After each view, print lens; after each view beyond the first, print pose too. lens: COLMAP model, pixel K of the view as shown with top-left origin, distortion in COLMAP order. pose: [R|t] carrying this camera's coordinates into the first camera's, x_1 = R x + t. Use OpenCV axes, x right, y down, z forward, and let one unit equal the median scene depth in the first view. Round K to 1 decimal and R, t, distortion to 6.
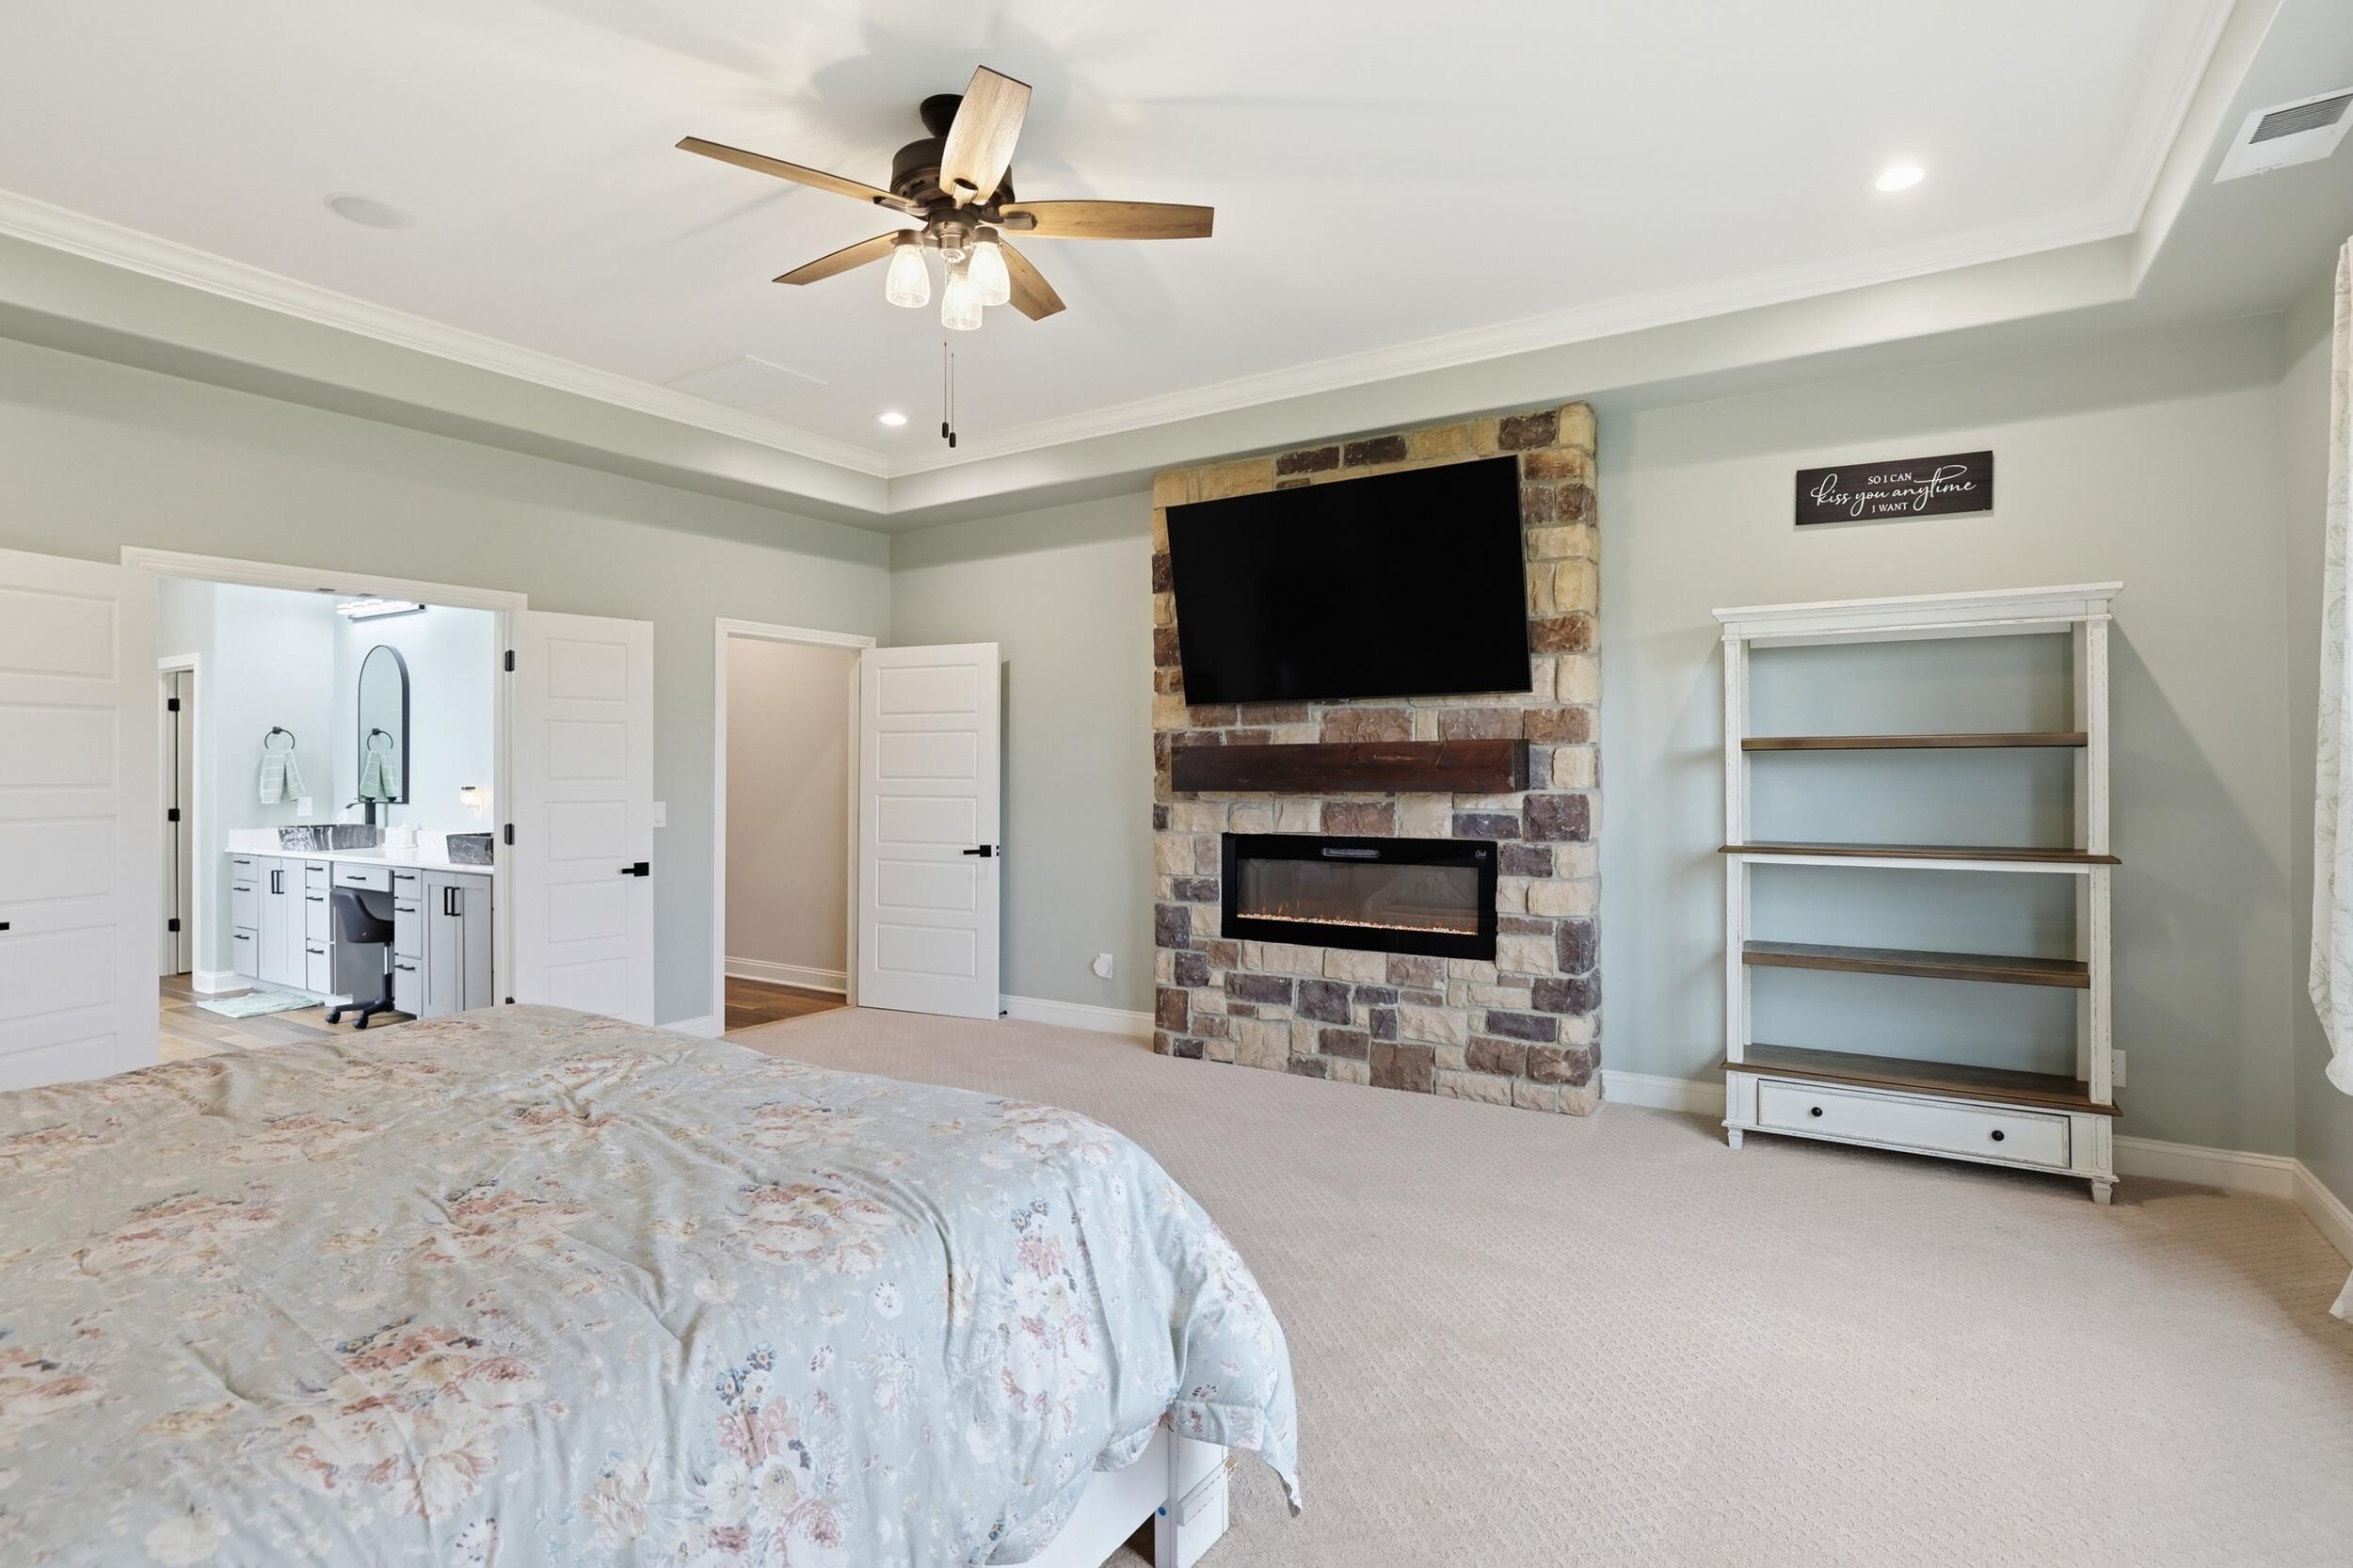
lens RADIAL K [[1153.3, 0, 1178.1], [0, 1153.3, 770.6], [0, 0, 1]] dist [-0.027250, 0.014737]
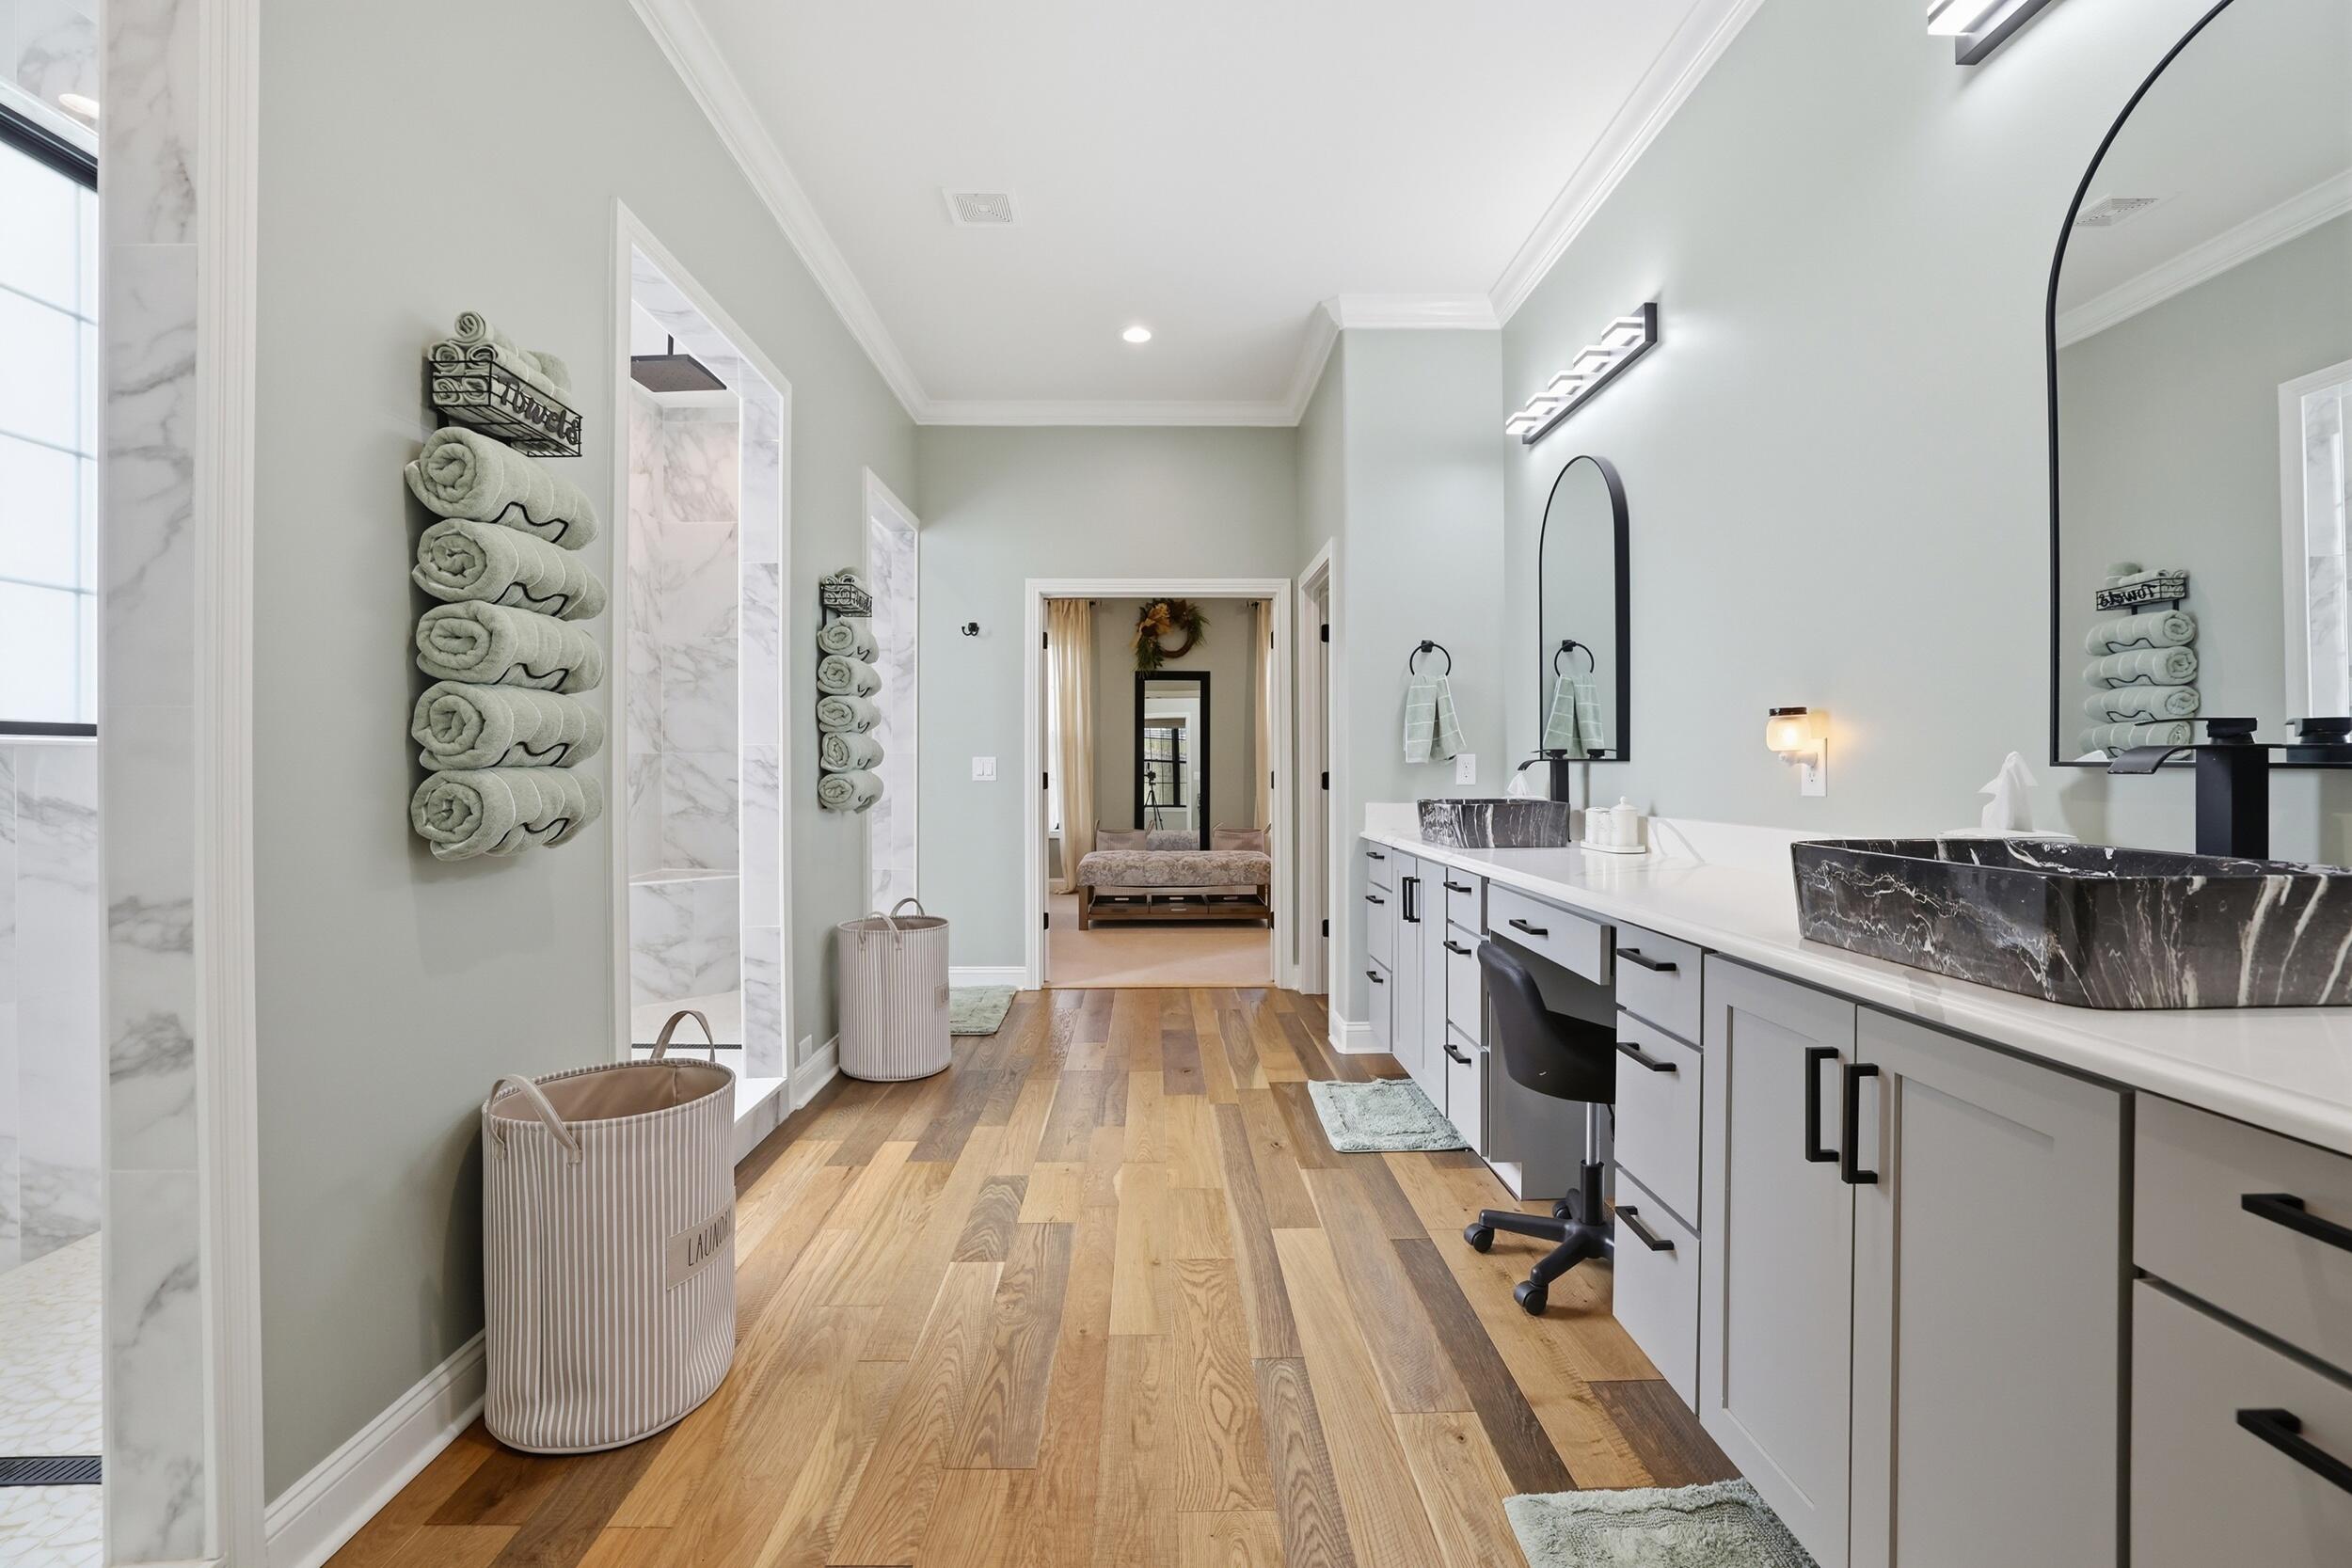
lens RADIAL K [[1011.3, 0, 1167.1], [0, 1011.3, 777.2], [0, 0, 1]] dist [-0.014283, 0.001057]
pose [[0.550125, 0.009117, -0.835033, -0.441470], [0.002837, 0.999914, 0.012786, 0.031179], [0.835078, -0.009403, 0.550051, 0.626093]]
